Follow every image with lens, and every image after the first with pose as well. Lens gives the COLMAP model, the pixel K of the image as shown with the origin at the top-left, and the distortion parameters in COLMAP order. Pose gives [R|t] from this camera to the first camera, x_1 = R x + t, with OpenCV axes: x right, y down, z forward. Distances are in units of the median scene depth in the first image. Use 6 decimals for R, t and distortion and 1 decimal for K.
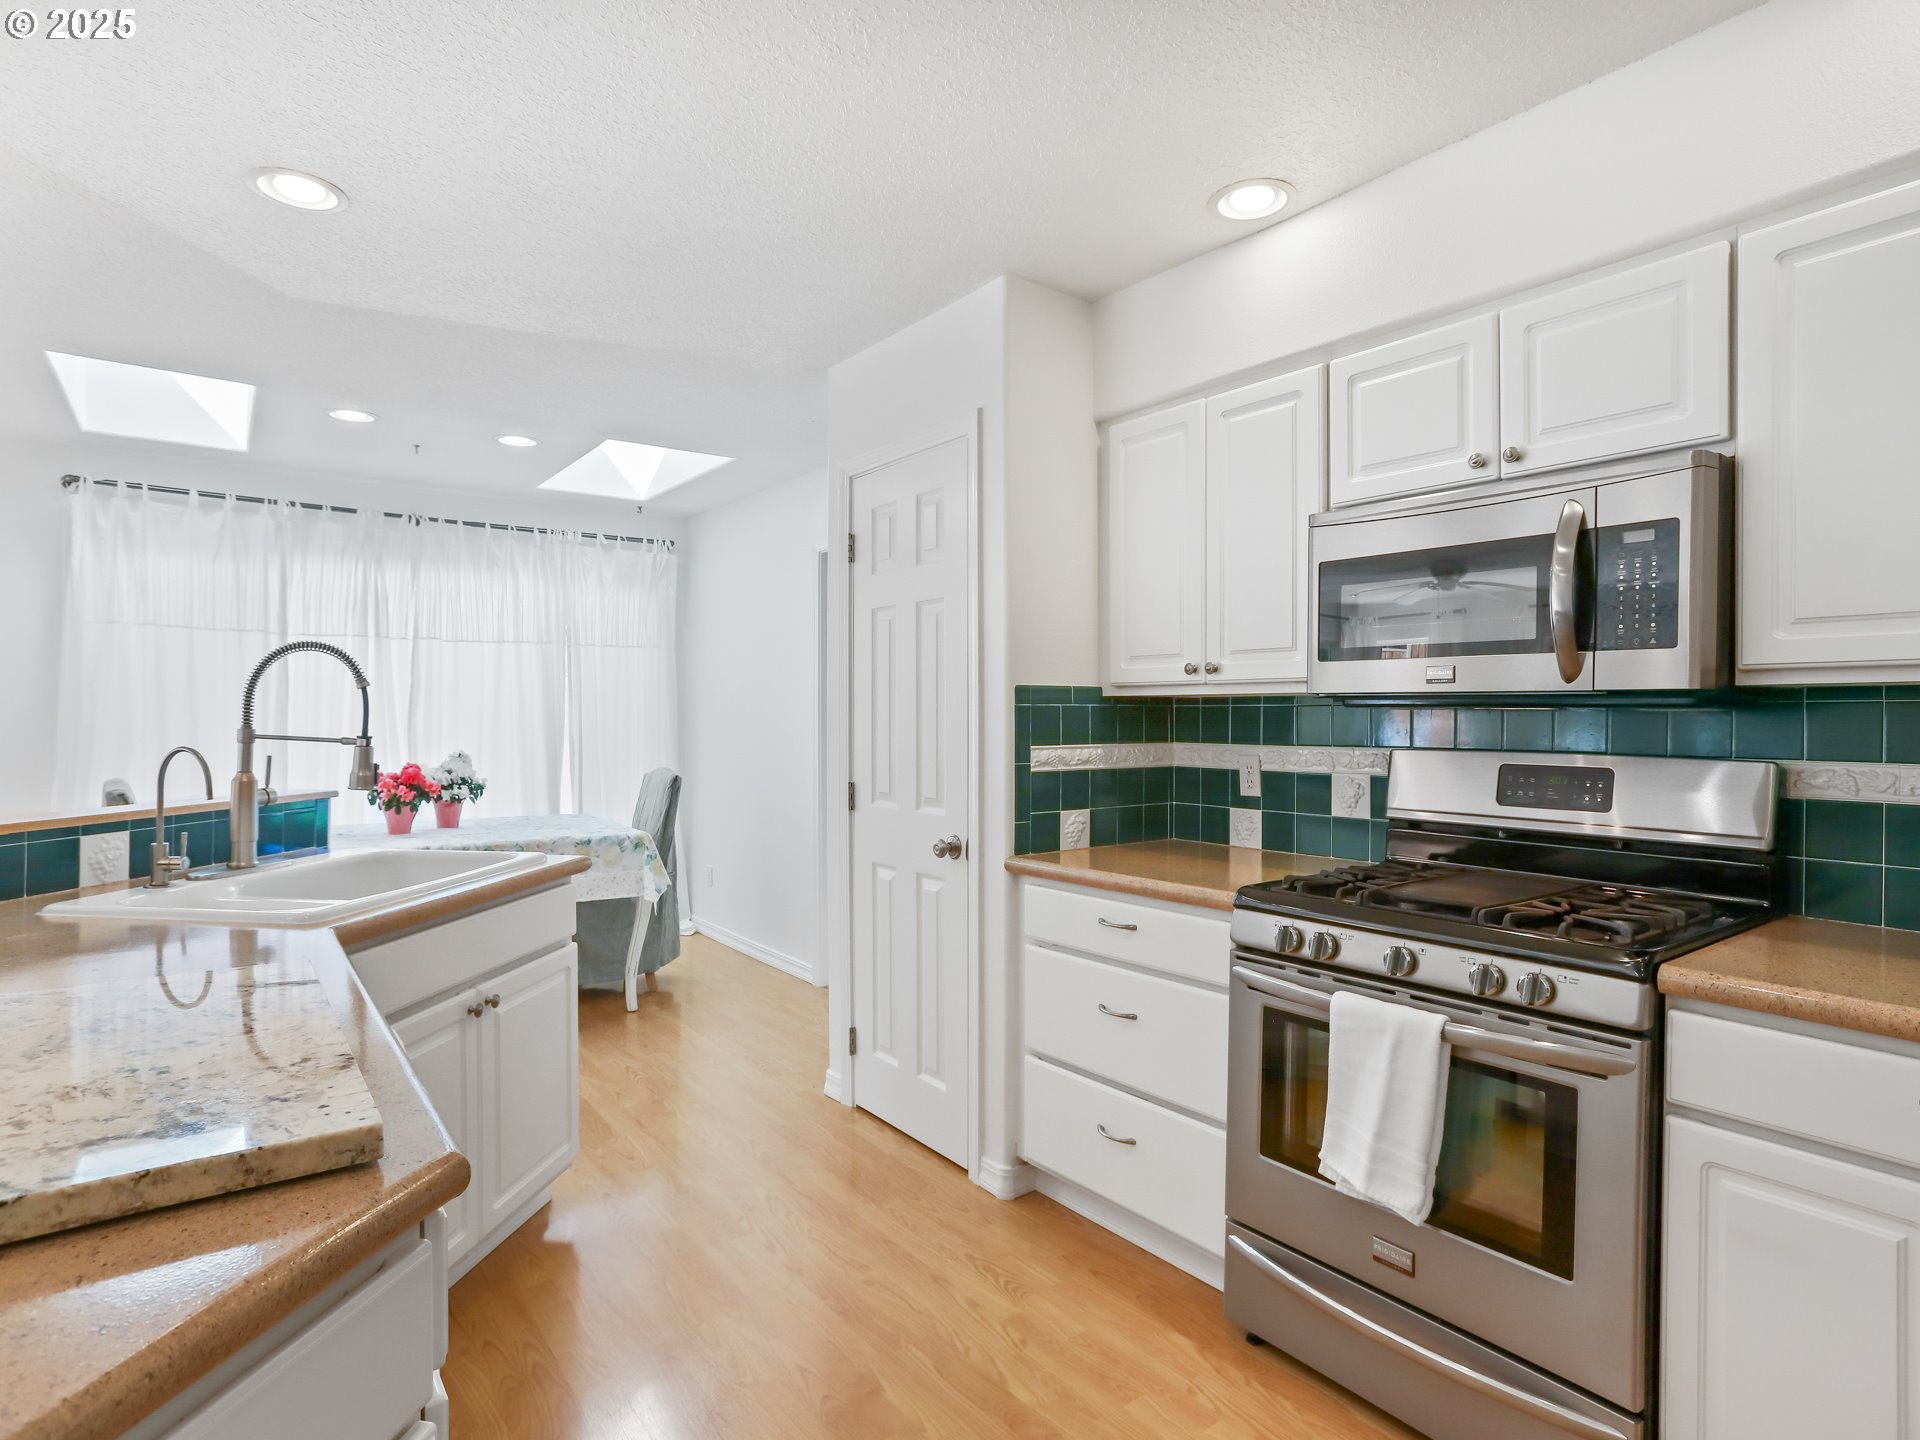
lens RADIAL K [[1043.0, 0, 948.3], [0, 1043.0, 712.4], [0, 0, 1]] dist [-0.064843, 0.054031]
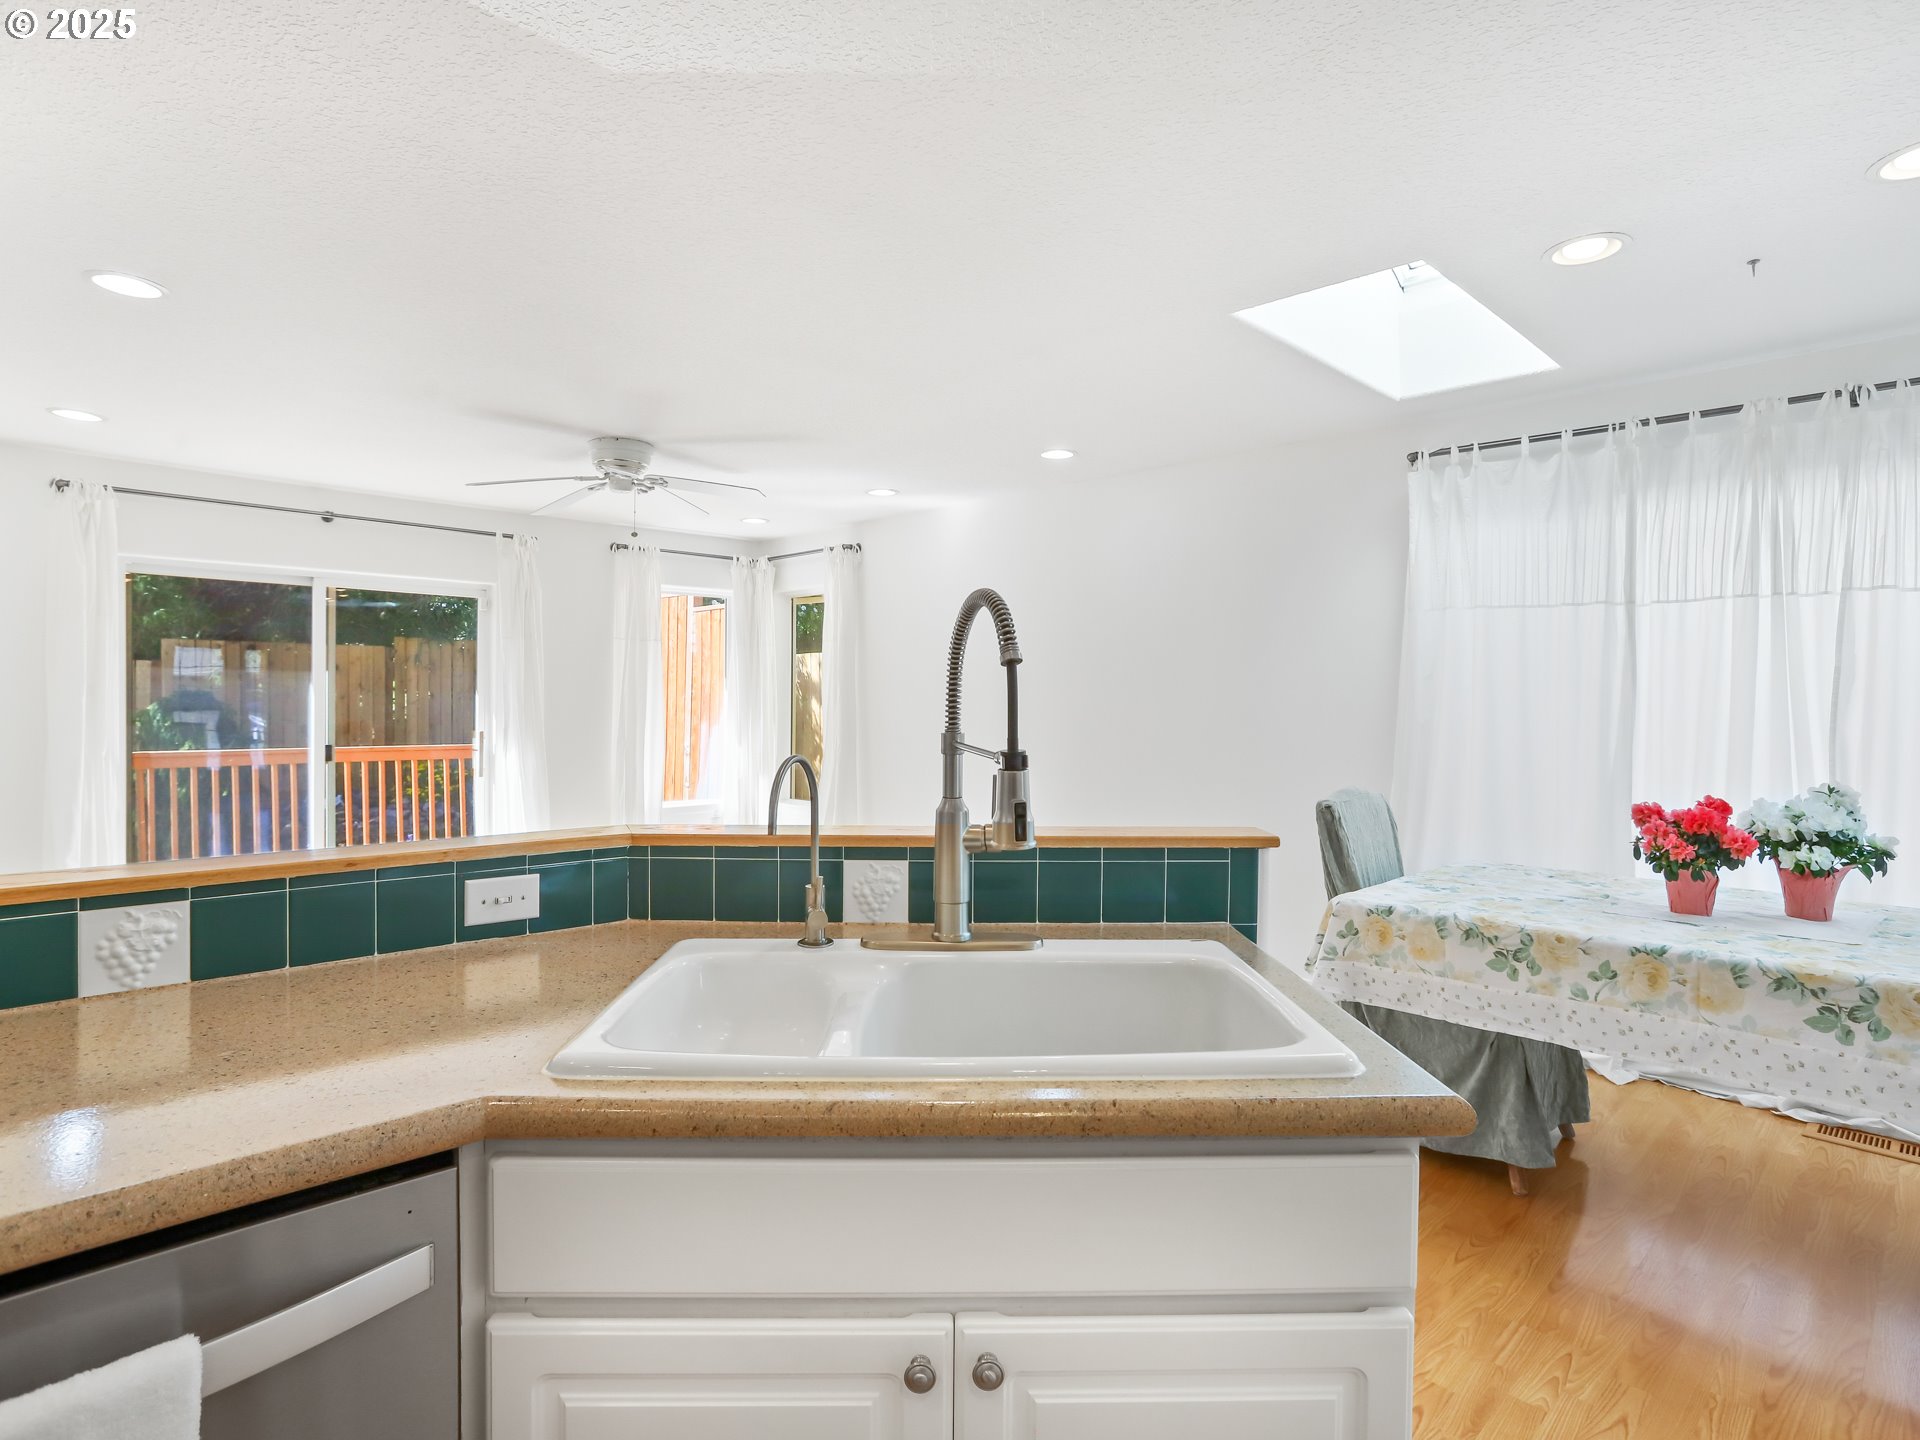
lens RADIAL K [[1024.0, 0, 957.4], [0, 1024.0, 724.6], [0, 0, 1]] dist [-0.052030, 0.032856]
pose [[0.153027, 0.017996, -0.988058, -0.013528], [-0.006232, 0.999832, 0.017245, -0.000149], [0.988202, 0.003518, 0.153114, 0.454030]]
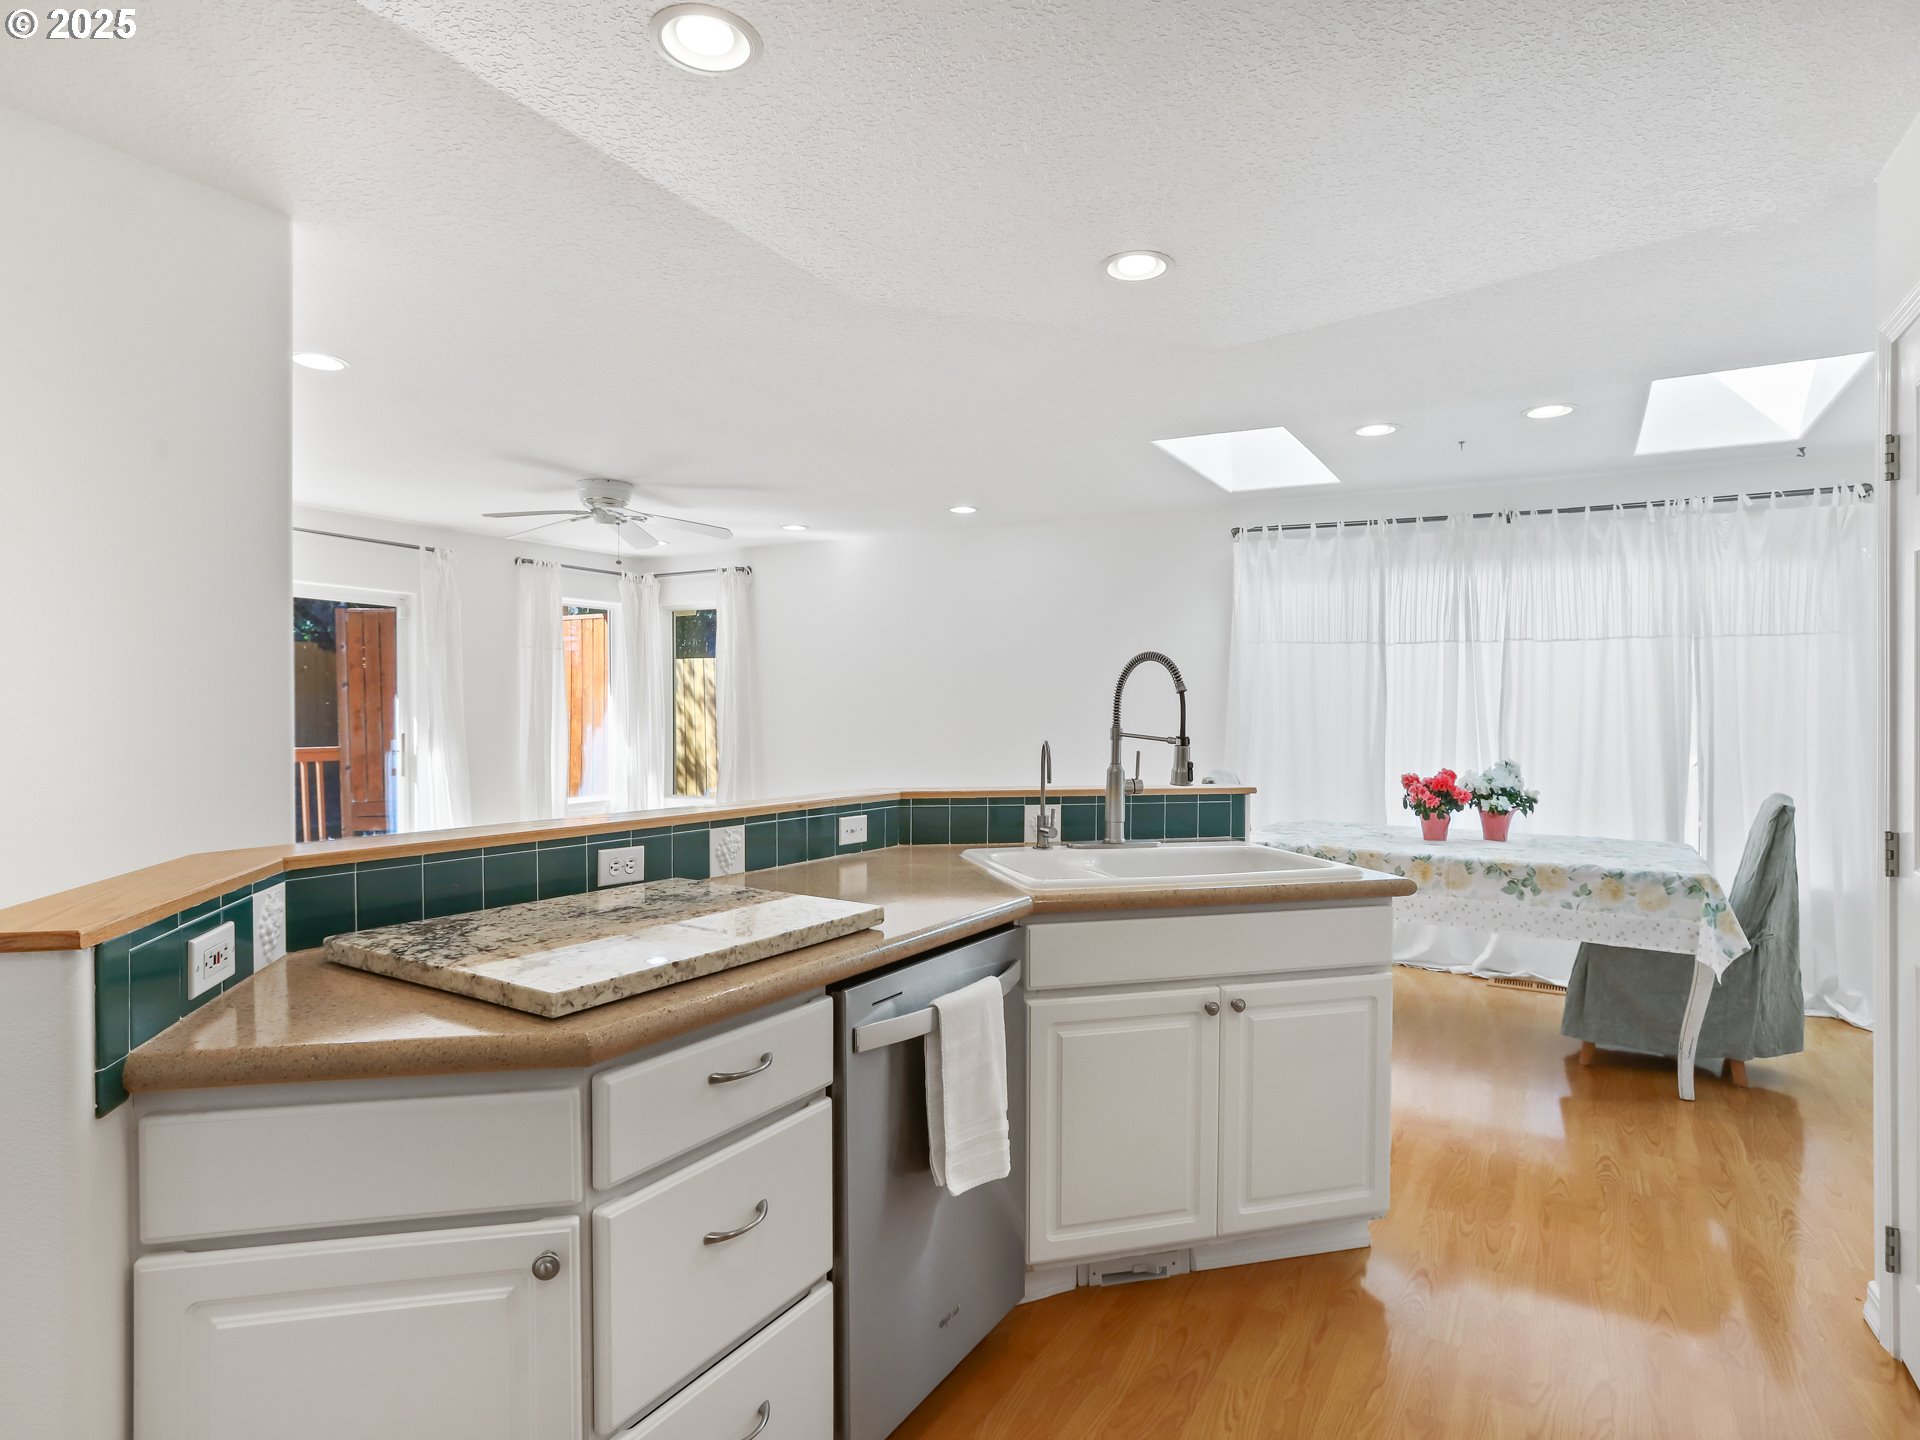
lens RADIAL K [[1043.0, 0, 948.3], [0, 1043.0, 712.4], [0, 0, 1]] dist [-0.064843, 0.054031]
pose [[0.394628, 0.002642, -0.918837, 0.180592], [-0.008915, 0.999960, -0.000954, 0.000681], [0.918798, 0.008568, 0.394636, 0.170279]]
